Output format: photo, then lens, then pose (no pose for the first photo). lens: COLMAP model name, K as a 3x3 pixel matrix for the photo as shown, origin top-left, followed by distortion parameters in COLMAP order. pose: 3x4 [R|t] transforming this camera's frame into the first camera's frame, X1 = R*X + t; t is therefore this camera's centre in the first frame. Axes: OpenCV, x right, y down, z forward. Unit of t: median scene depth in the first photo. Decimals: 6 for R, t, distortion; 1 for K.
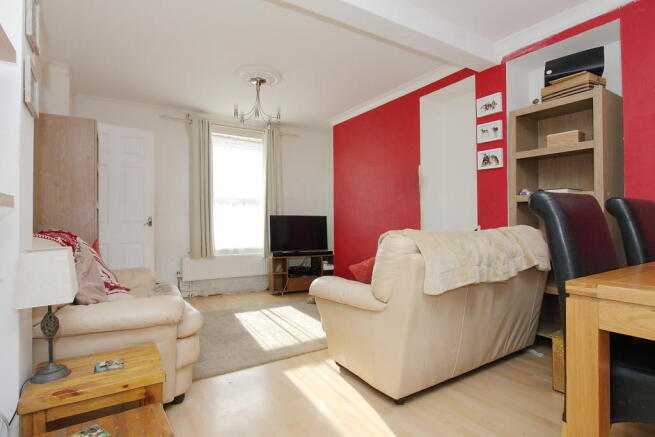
lens RADIAL K [[347.7, 0, 327.5], [0, 347.7, 218.5], [0, 0, 1]] dist [-0.002246, -0.000752]
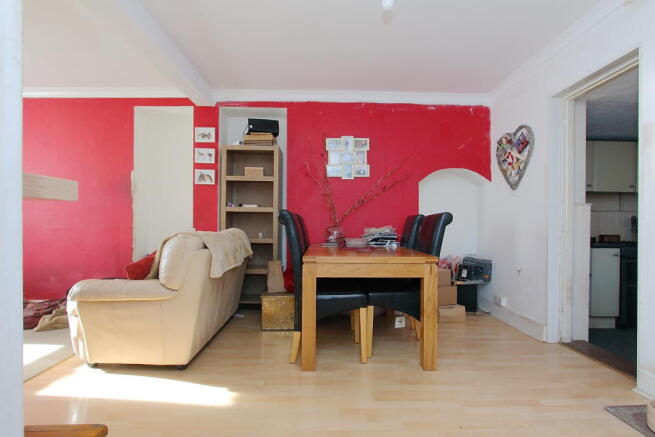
lens RADIAL K [[340.2, 0, 329.3], [0, 340.2, 229.8], [0, 0, 1]] dist [-0.000733, -0.000143]
pose [[0.524338, 0.001772, 0.851508, -0.386527], [-0.020558, 0.999733, 0.010579, 0.001995], [-0.851262, -0.023052, 0.524235, -0.061276]]
